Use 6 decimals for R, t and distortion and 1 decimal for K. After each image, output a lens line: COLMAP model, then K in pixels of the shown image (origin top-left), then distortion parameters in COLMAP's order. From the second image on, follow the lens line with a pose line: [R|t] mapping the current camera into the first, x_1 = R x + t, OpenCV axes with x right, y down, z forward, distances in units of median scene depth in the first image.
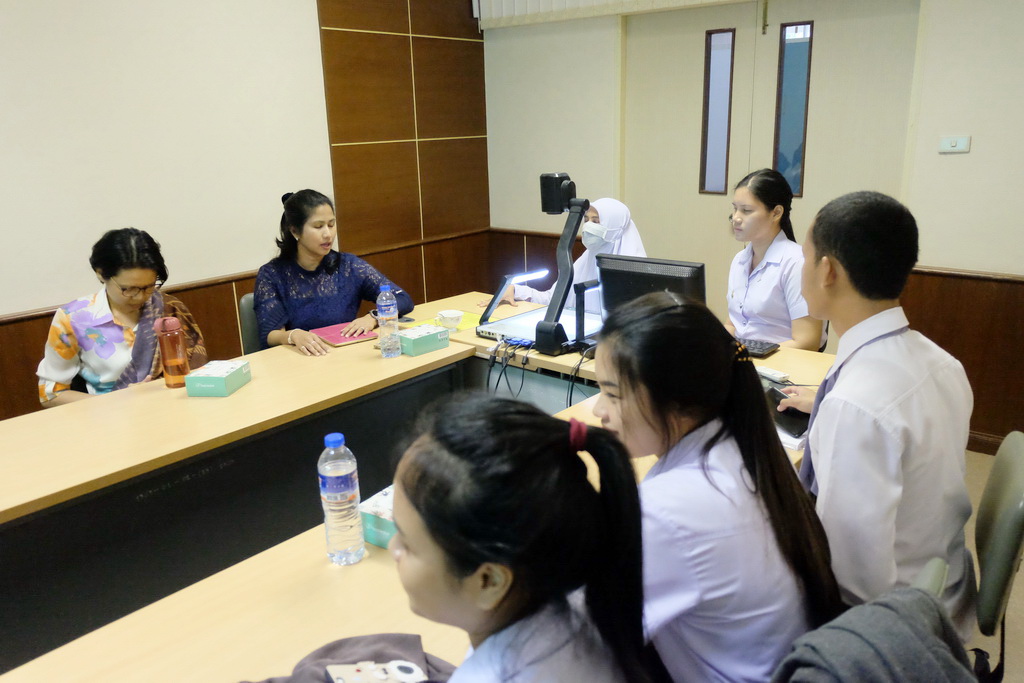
lens RADIAL K [[803.8, 0, 512.0], [0, 803.8, 341.5], [0, 0, 1]] dist [0.005730, 0.007825]
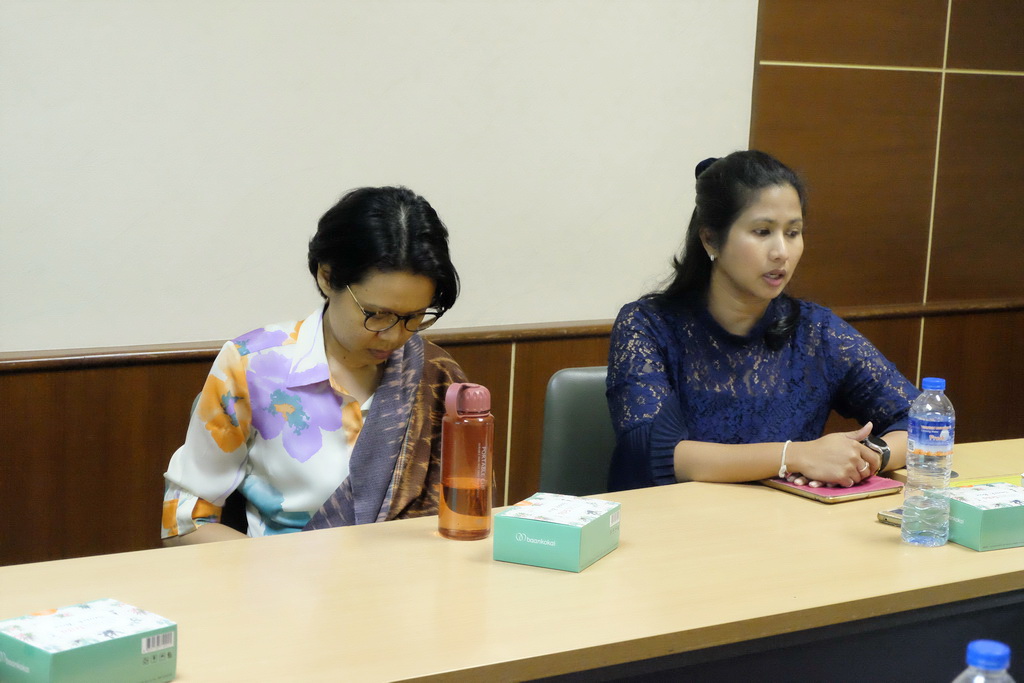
lens RADIAL K [[2045.5, 0, 512.0], [0, 2045.5, 341.5], [0, 0, 1]] dist [0.039234, 0.116934]
pose [[0.969038, 0.113710, -0.219169, -0.141314], [-0.140492, 0.983872, -0.110719, 0.066063], [0.203044, 0.138082, 0.969385, -0.111034]]
